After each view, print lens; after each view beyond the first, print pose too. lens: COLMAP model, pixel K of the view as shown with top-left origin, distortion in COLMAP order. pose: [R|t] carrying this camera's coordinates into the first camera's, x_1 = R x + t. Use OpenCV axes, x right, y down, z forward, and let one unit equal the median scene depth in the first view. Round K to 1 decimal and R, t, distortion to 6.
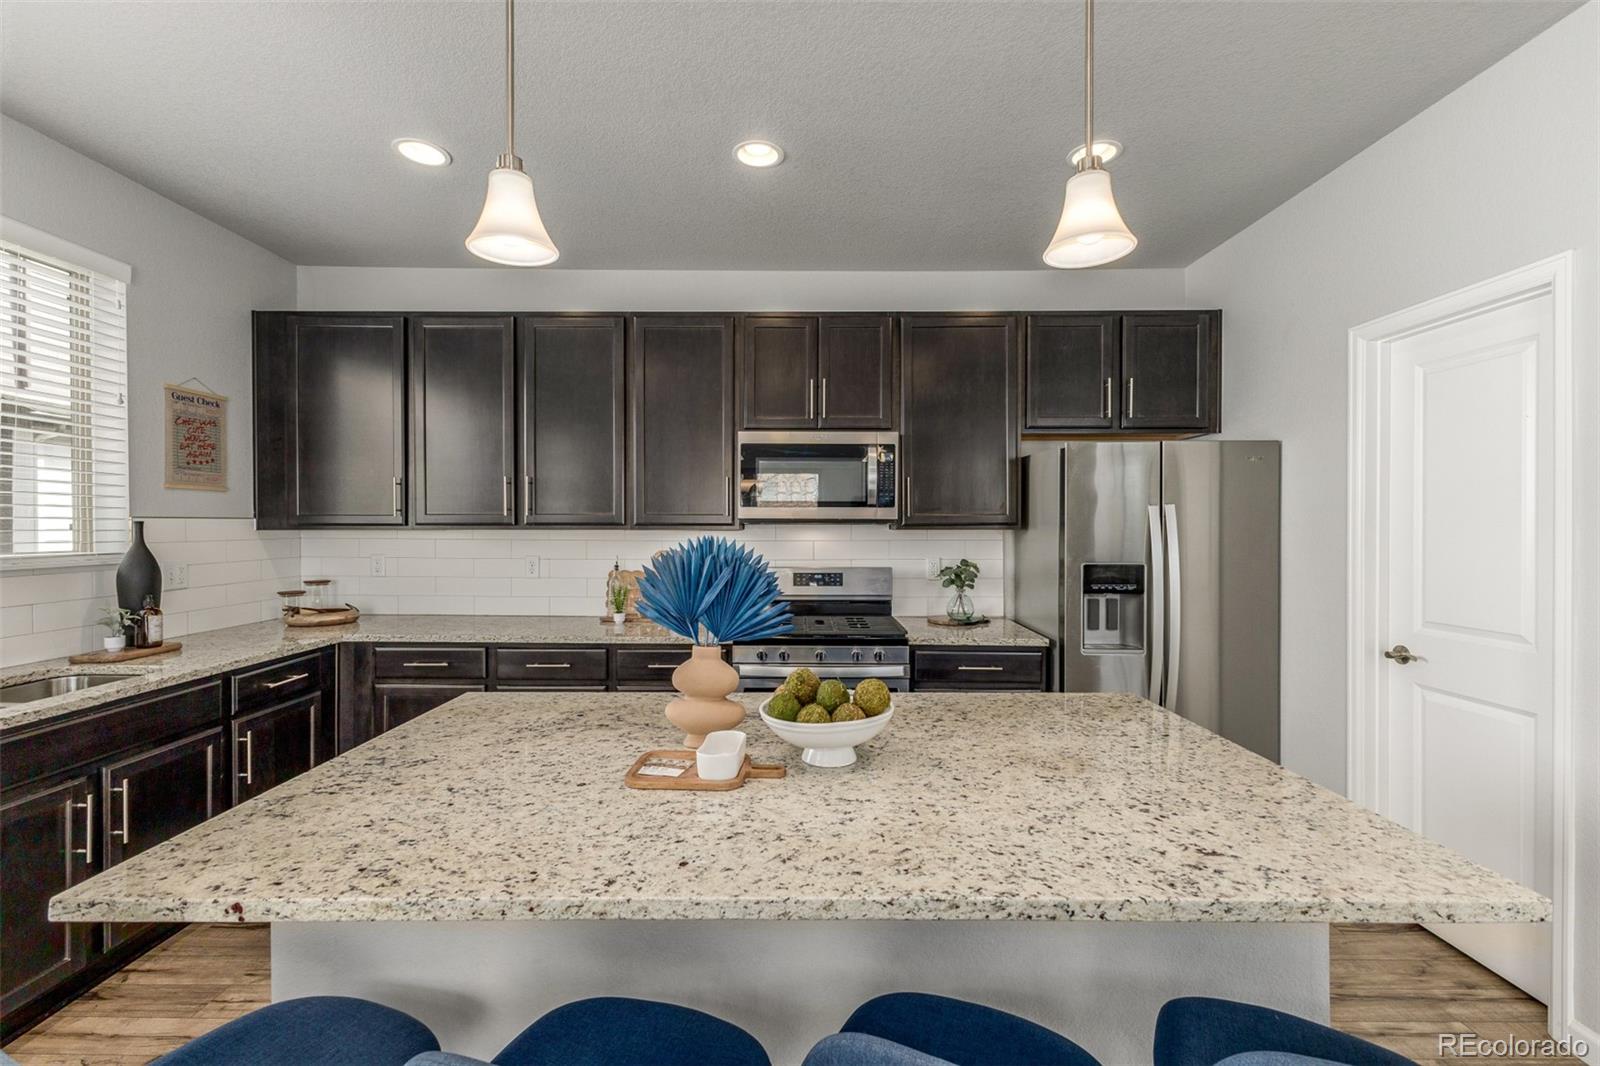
lens RADIAL K [[699.2, 0, 817.0], [0, 699.2, 530.6], [0, 0, 1]] dist [0.016350, -0.005309]
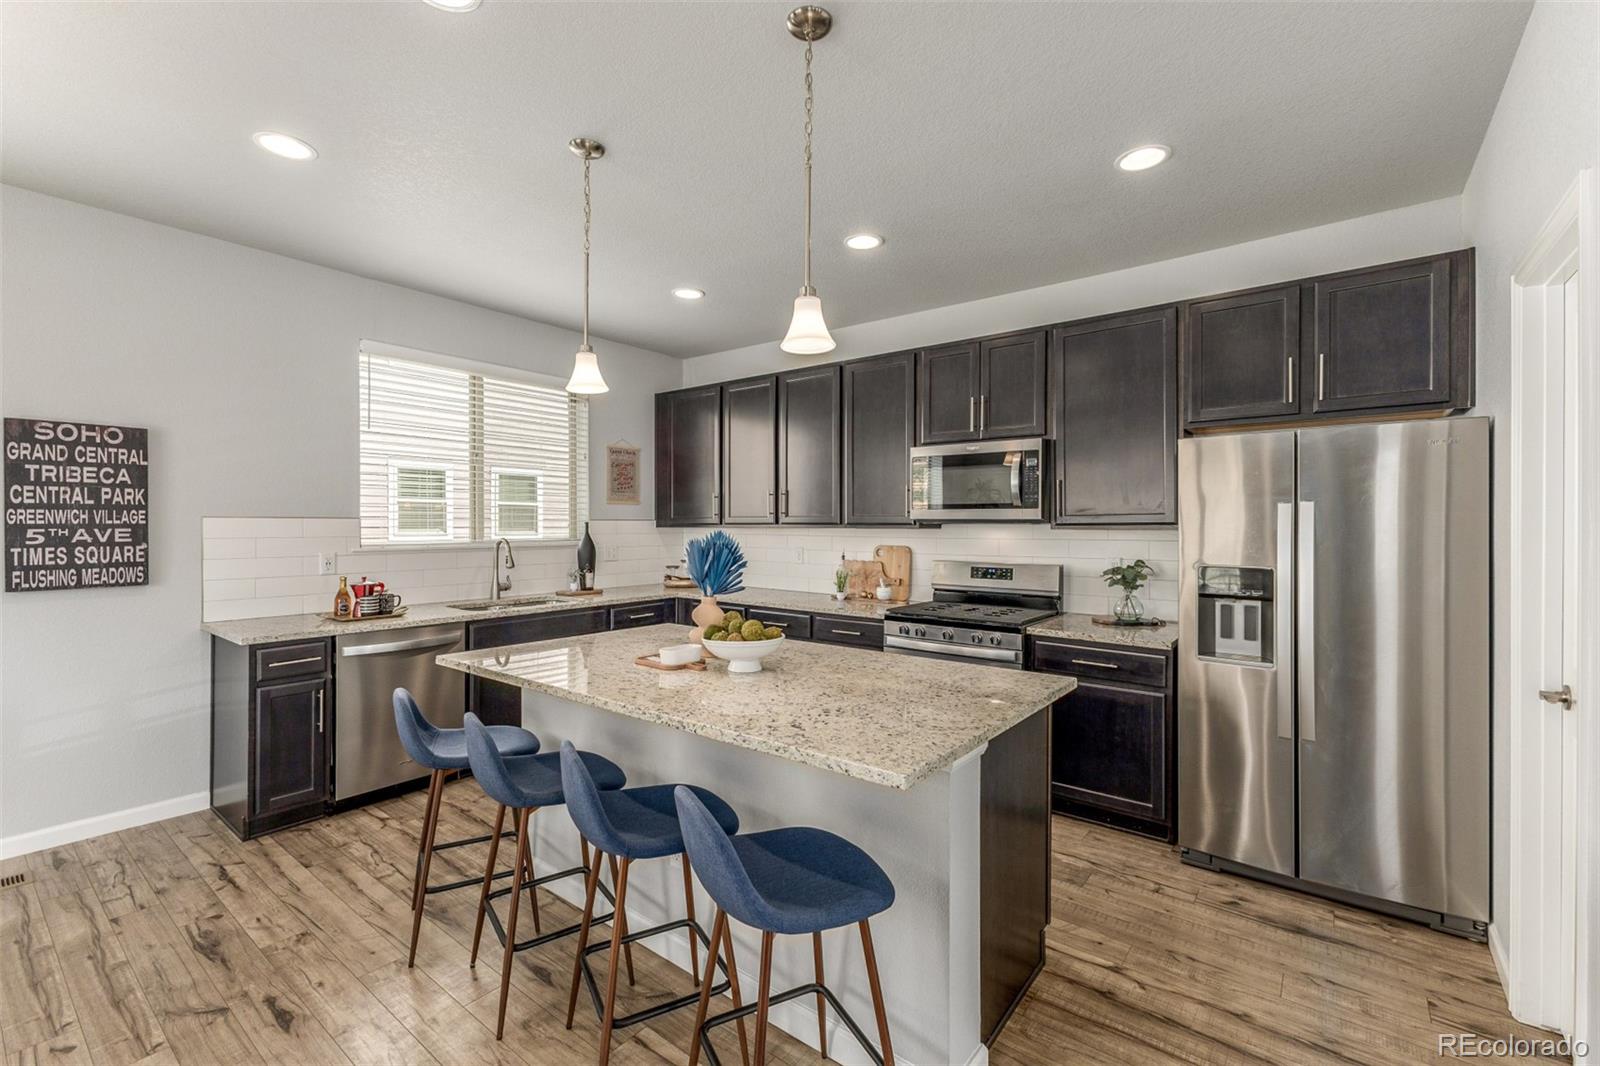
lens RADIAL K [[699.2, 0, 791.4], [0, 699.2, 529.2], [0, 0, 1]] dist [0.016350, -0.005309]
pose [[0.782442, 0.005214, -0.622702, 0.489410], [-0.007155, 0.999974, -0.000618, 0.002354], [0.622683, 0.004938, 0.782459, -0.083608]]
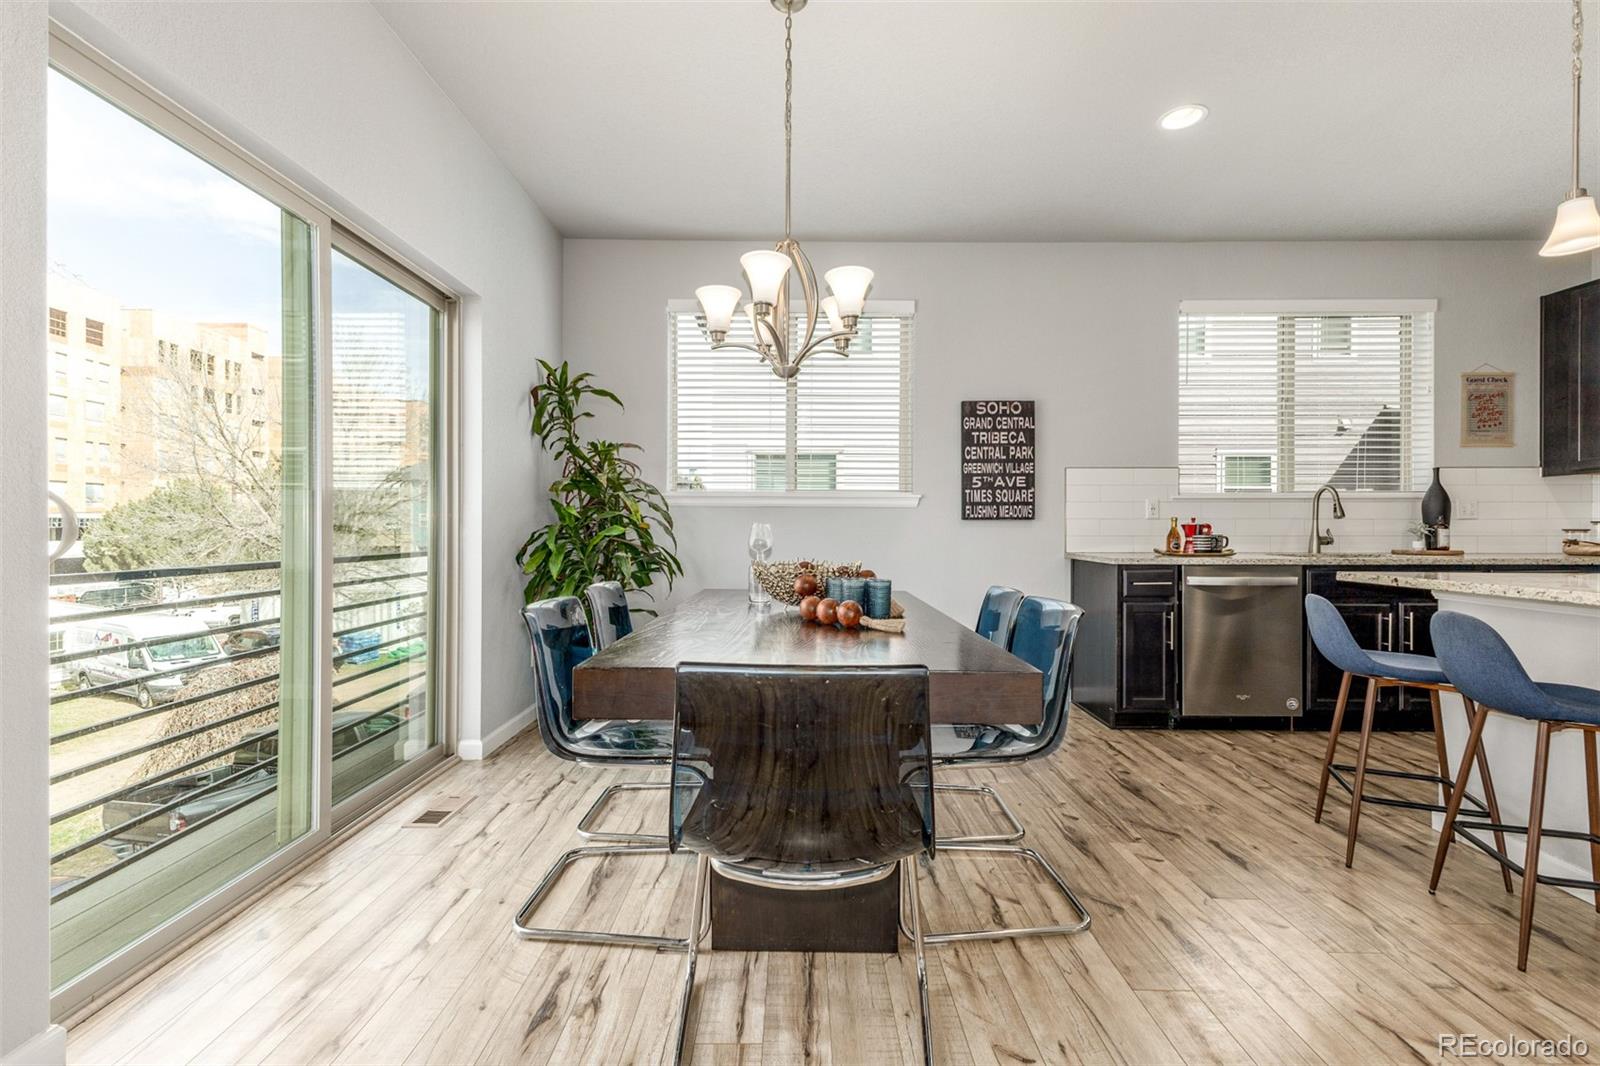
lens RADIAL K [[699.2, 0, 780.8], [0, 699.2, 533.1], [0, 0, 1]] dist [0.016350, -0.005309]
pose [[-0.013338, 0.007280, -0.999885, 0.466825], [-0.006657, 0.999951, 0.007369, 0.101311], [0.999889, 0.006755, -0.013289, -0.312433]]
